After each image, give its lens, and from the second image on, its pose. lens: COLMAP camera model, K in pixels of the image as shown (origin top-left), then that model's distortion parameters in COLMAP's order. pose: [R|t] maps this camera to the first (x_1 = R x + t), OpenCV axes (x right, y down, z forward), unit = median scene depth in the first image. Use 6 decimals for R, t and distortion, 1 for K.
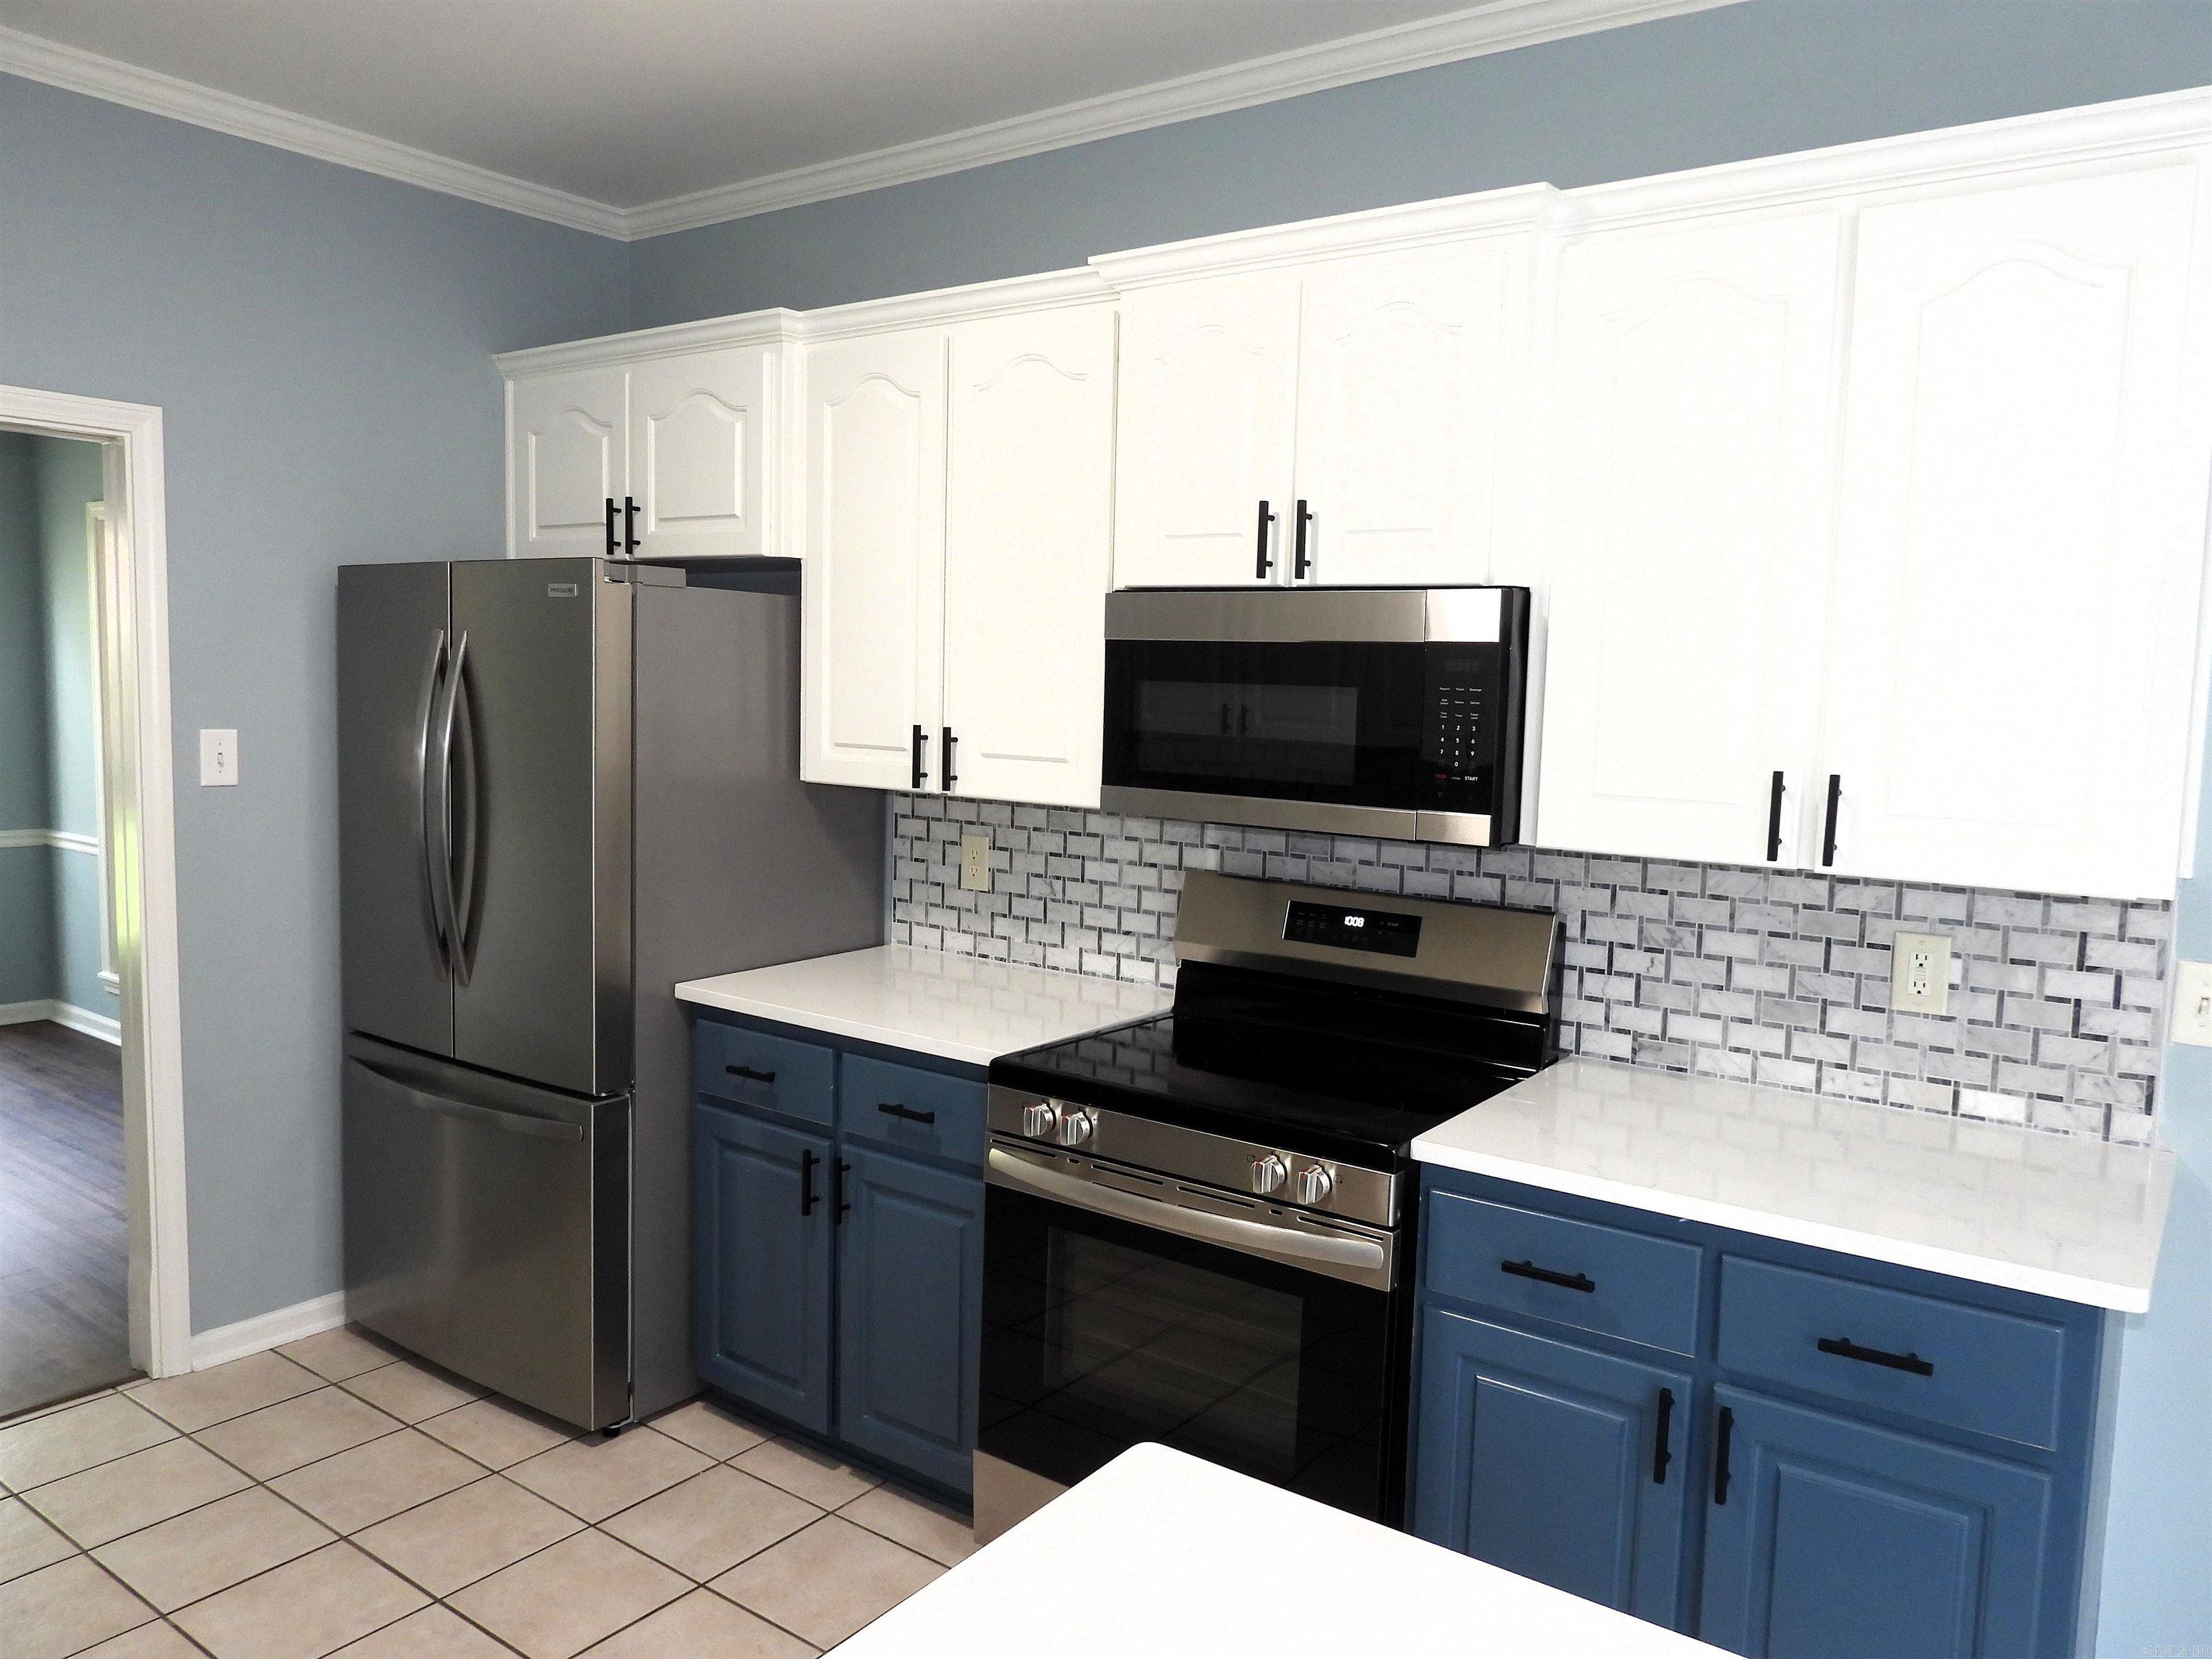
lens RADIAL K [[1593.9, 0, 1104.4], [0, 1593.9, 829.6], [0, 0, 1]] dist [-0.014138, 0.005385]
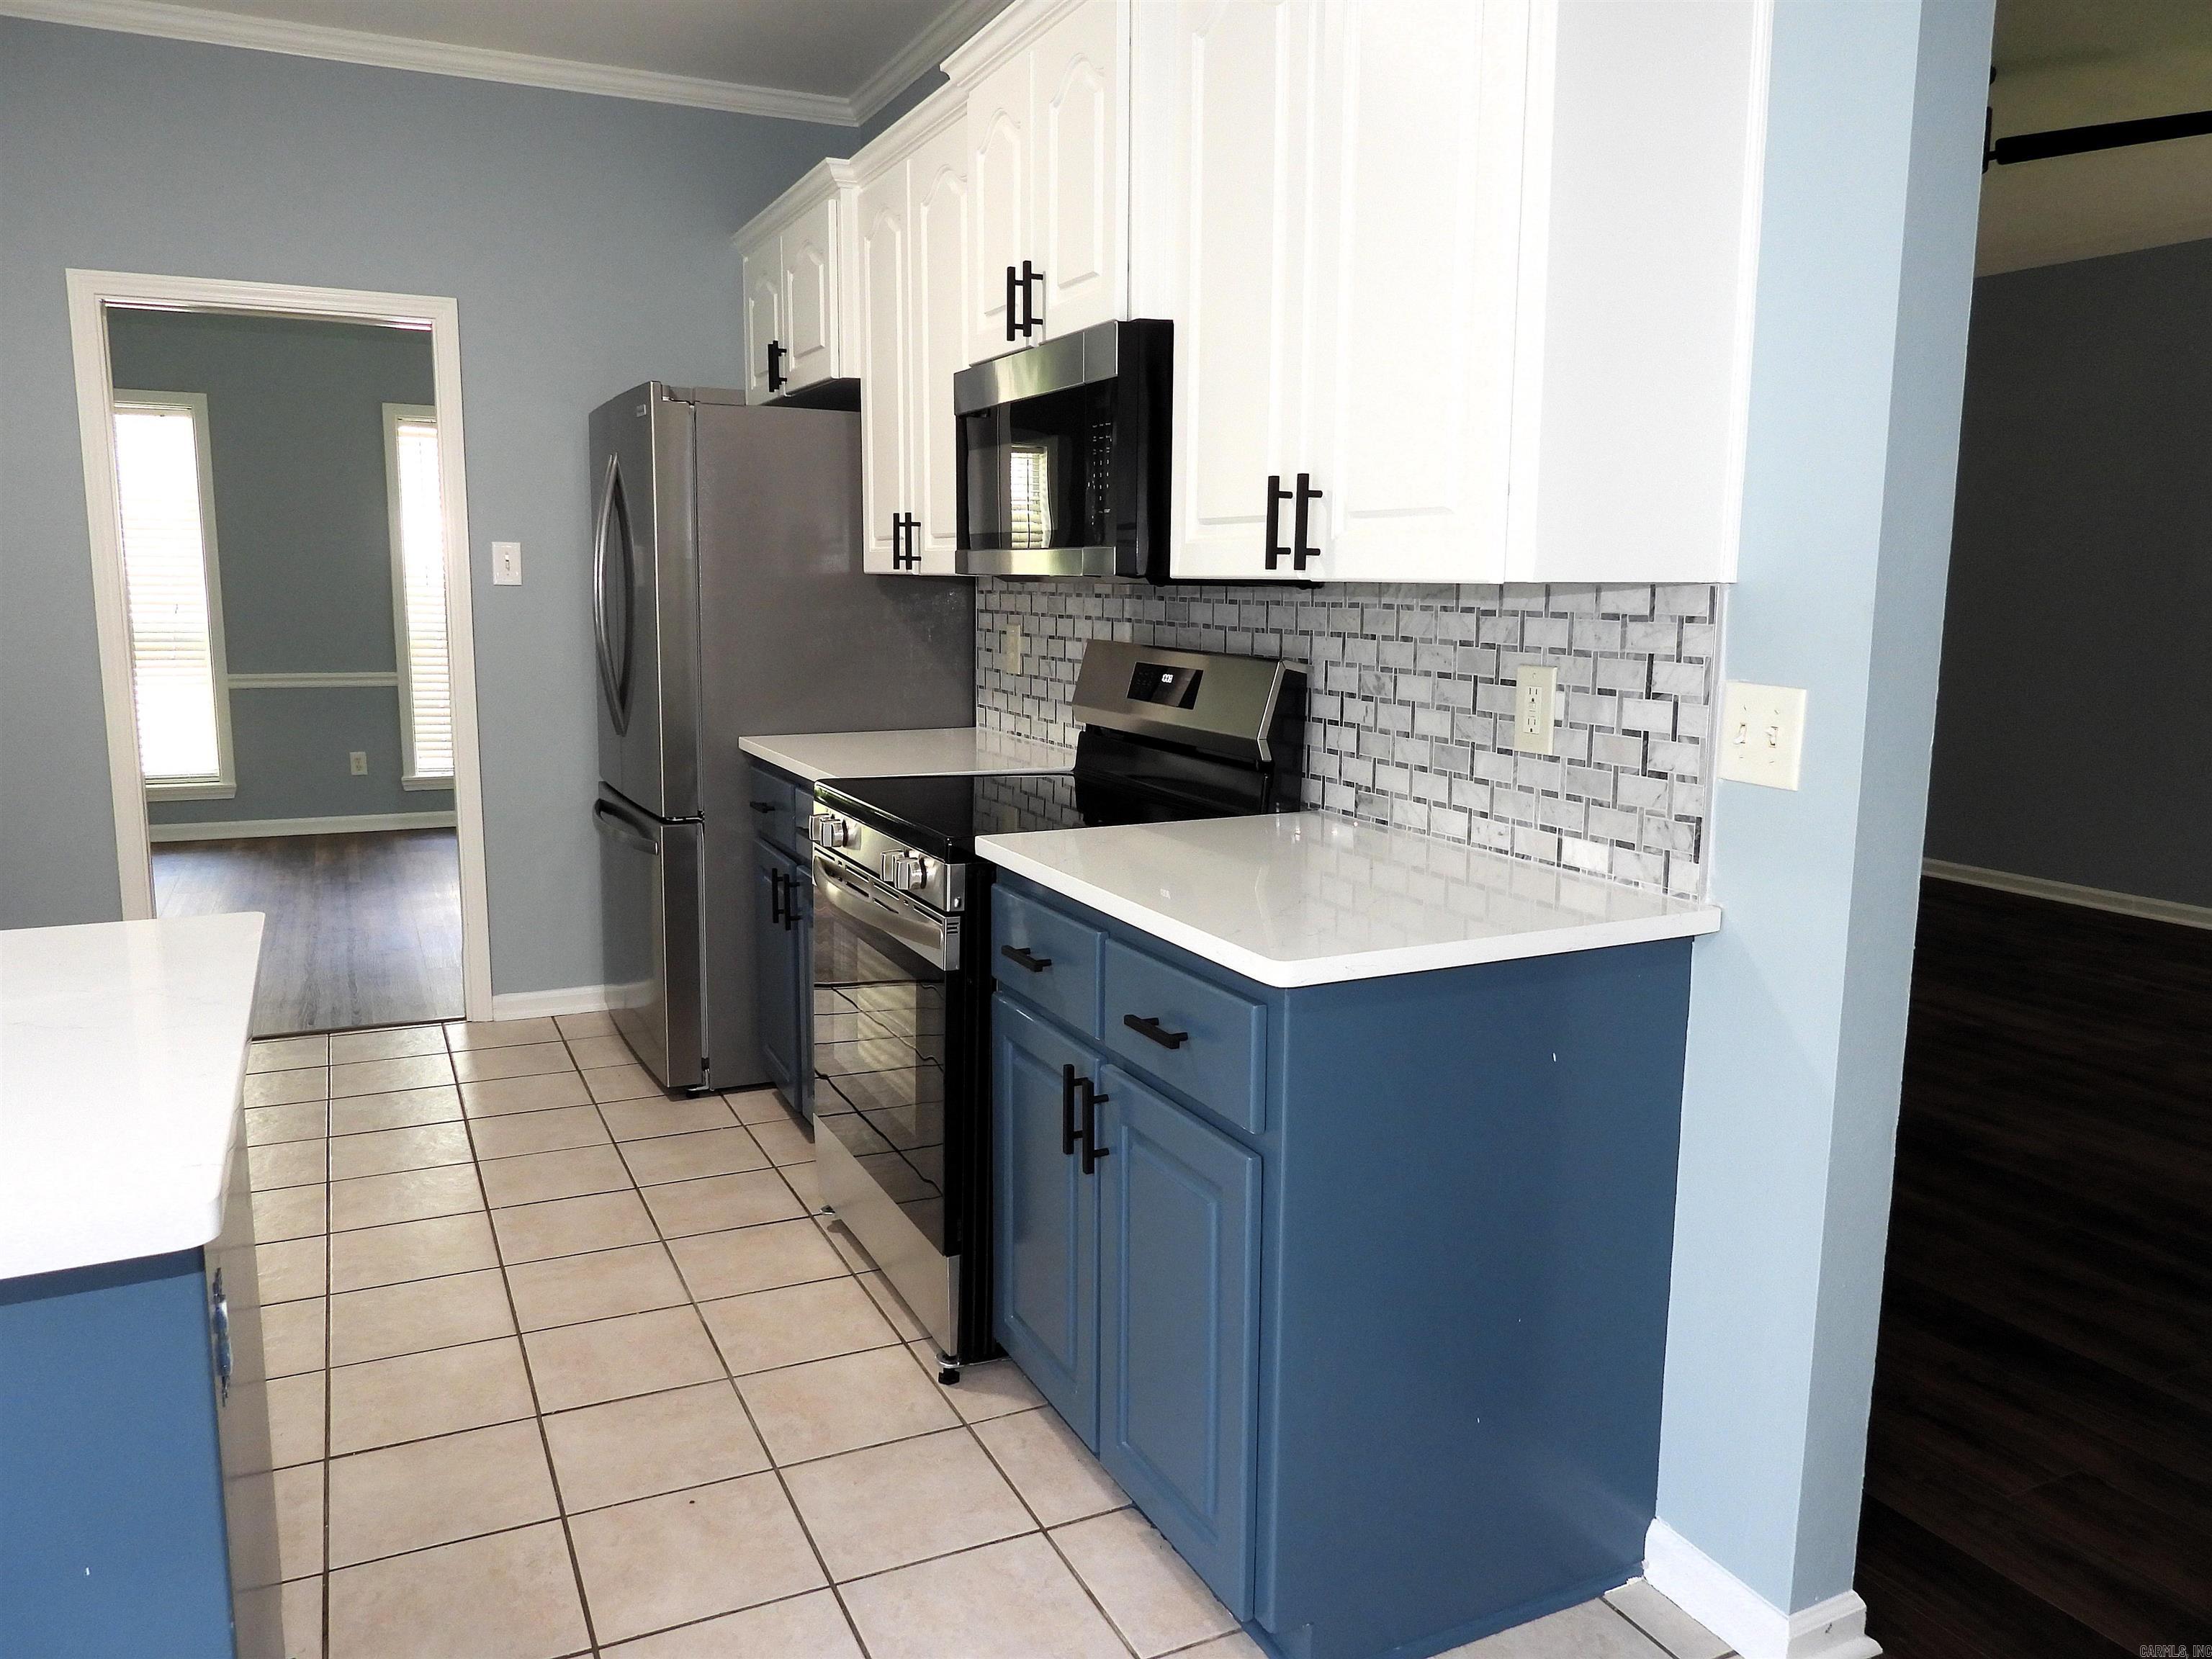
lens RADIAL K [[1593.9, 0, 1105.6], [0, 1593.9, 817.8], [0, 0, 1]] dist [-0.014138, 0.005385]
pose [[0.880830, 0.053052, -0.470451, 0.697114], [-0.031156, 0.998043, 0.054214, 0.105664], [0.472406, -0.033096, 0.880759, 0.074685]]
